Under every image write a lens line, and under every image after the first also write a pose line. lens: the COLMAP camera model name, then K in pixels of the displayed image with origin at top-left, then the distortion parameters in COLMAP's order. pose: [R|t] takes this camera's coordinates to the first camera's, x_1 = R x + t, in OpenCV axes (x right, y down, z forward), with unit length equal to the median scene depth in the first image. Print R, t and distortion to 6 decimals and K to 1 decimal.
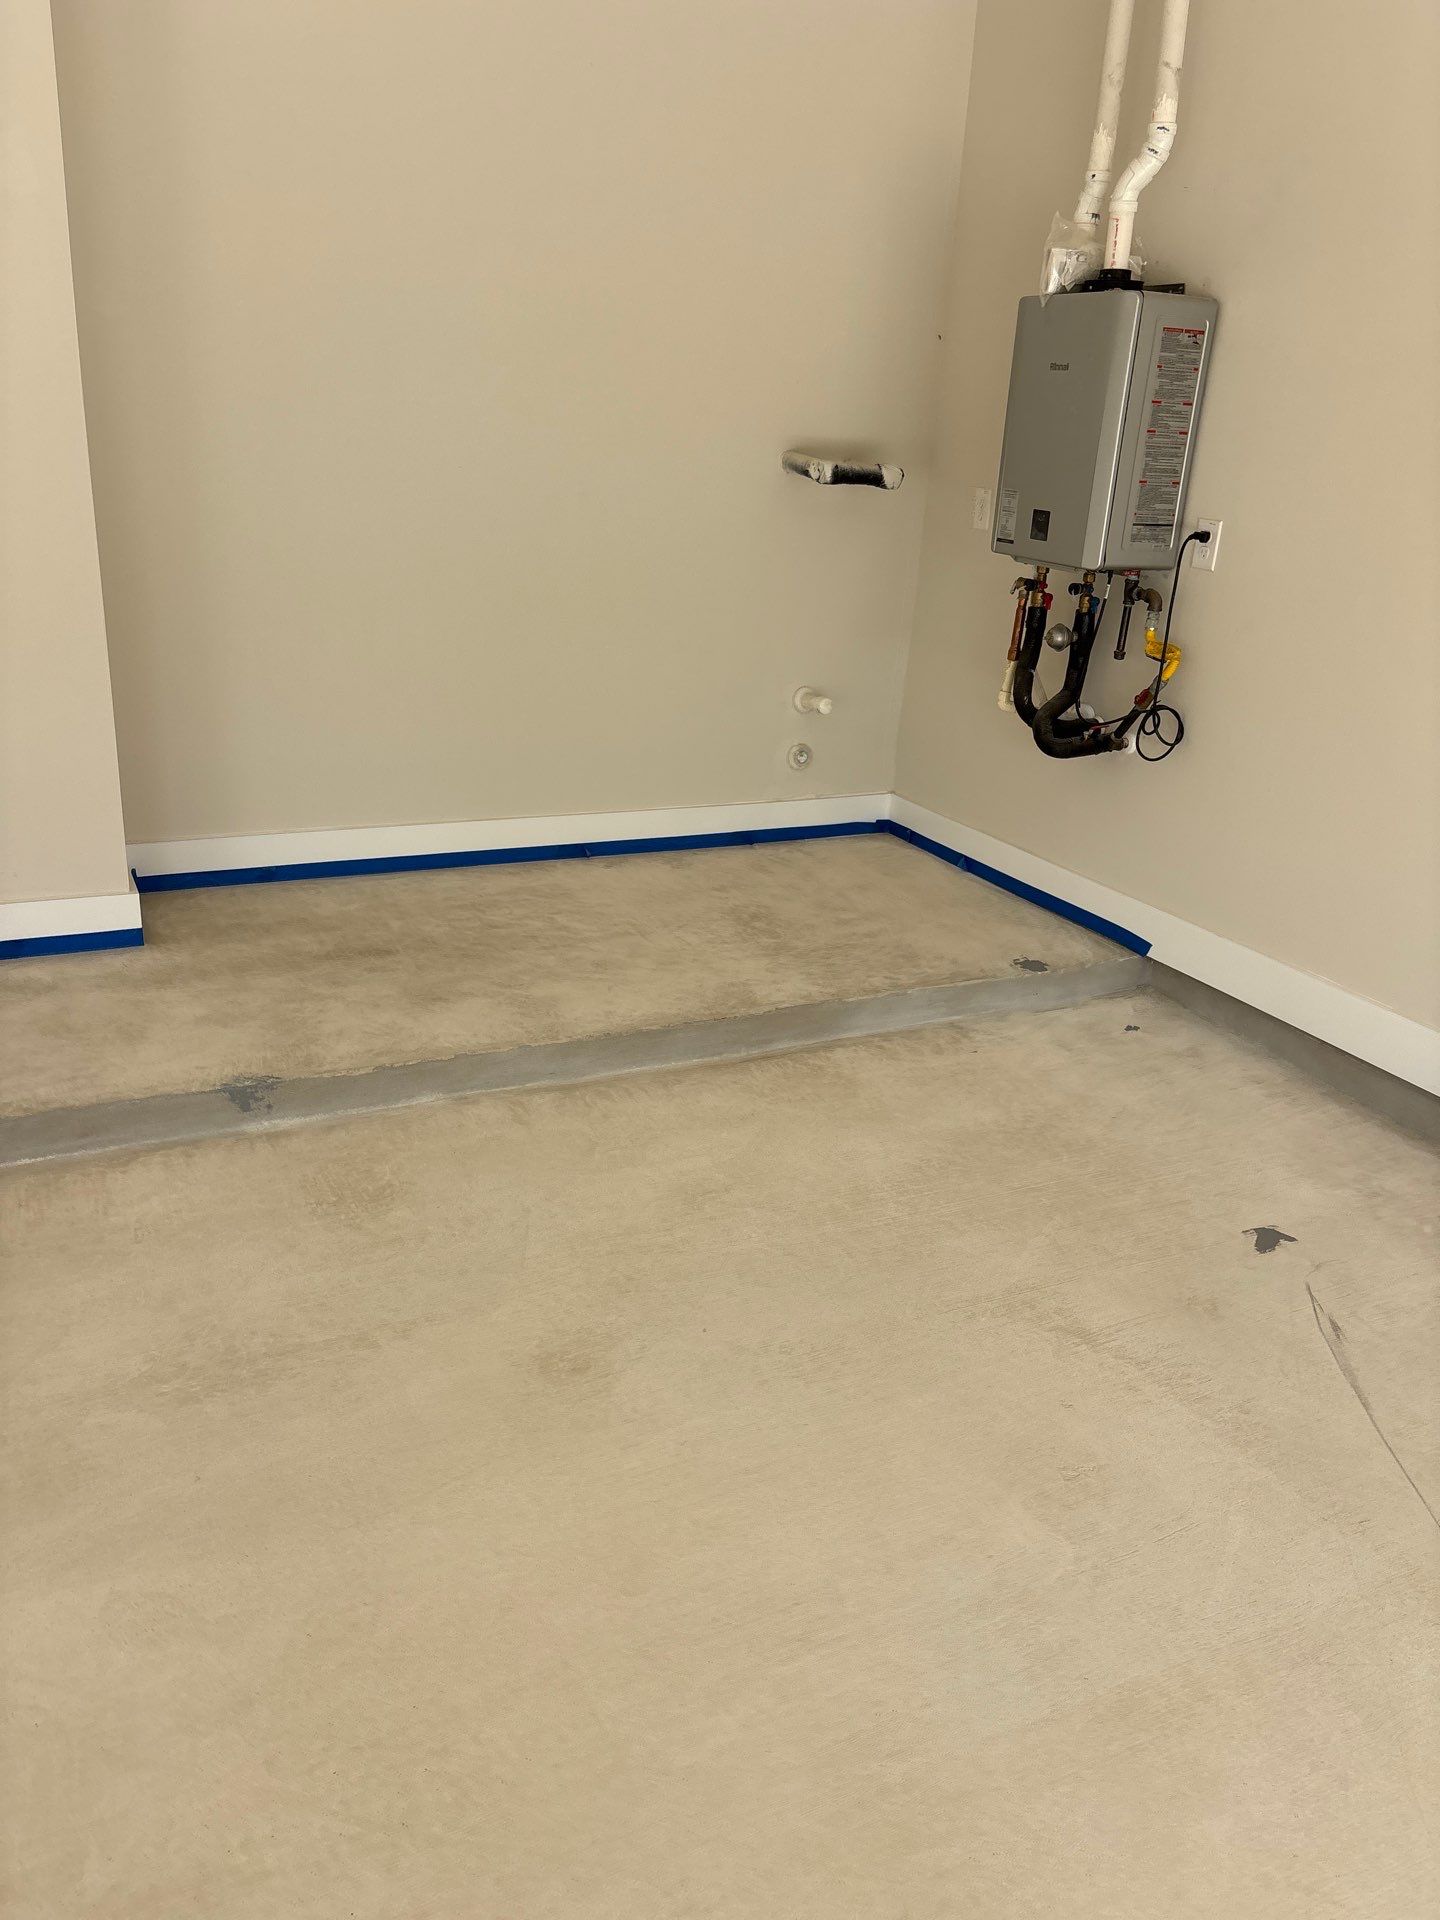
lens RADIAL K [[1448.4, 0, 724.3], [0, 1448.4, 973.6], [0, 0, 1]] dist [0.004603, -0.030511]
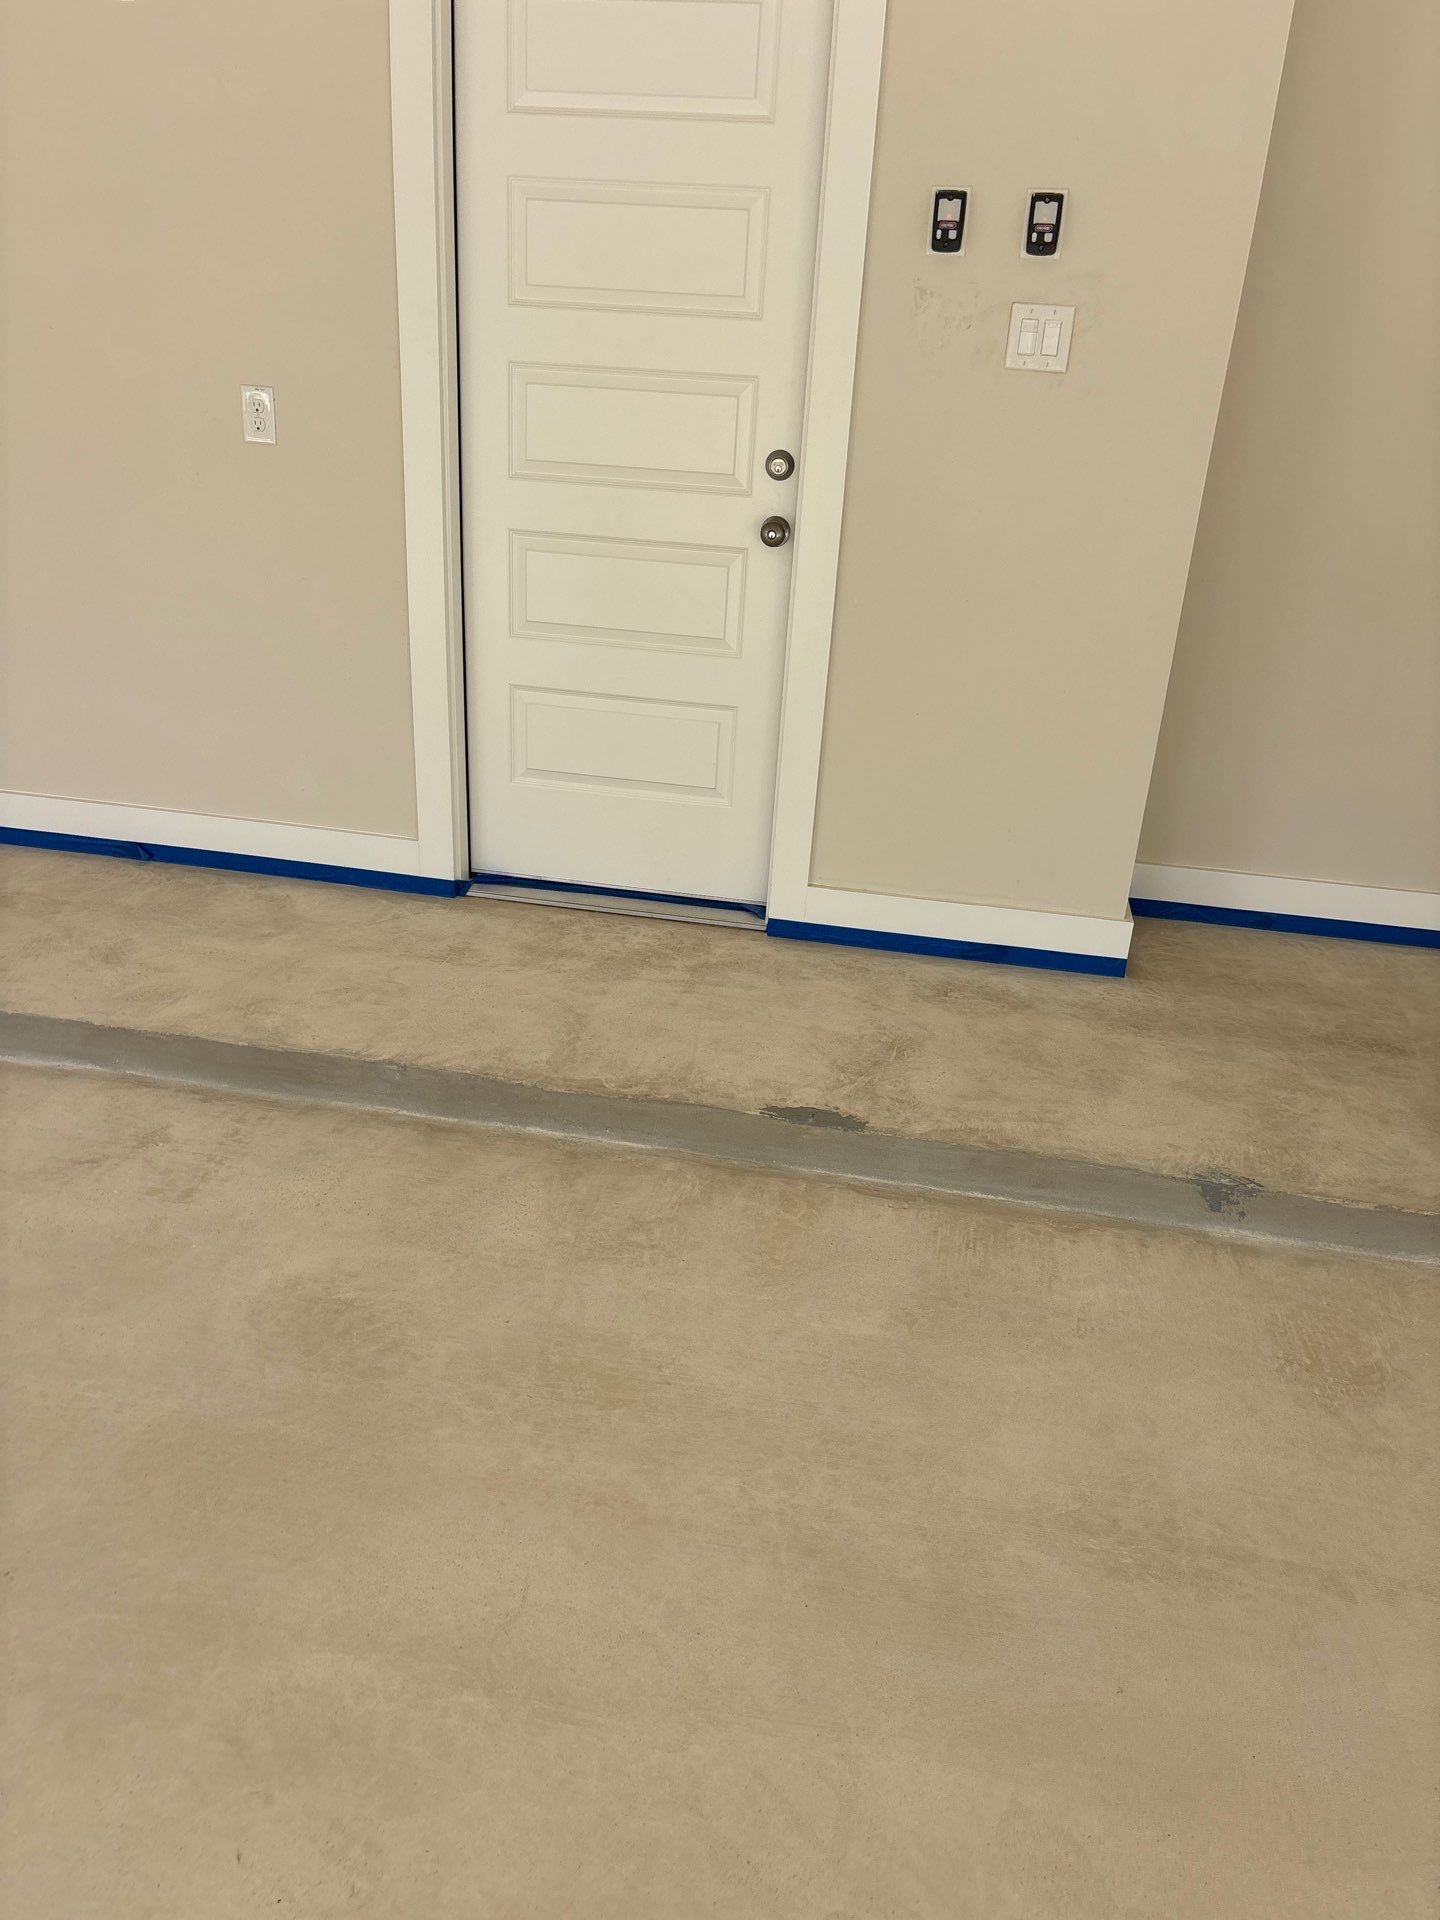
lens RADIAL K [[1448.4, 0, 724.3], [0, 1448.4, 973.6], [0, 0, 1]] dist [0.004603, -0.030511]
pose [[0.809427, 0.226856, -0.541631, -0.125309], [-0.216950, 0.972634, 0.083162, -0.051064], [0.545674, 0.050193, 0.836493, 0.099153]]
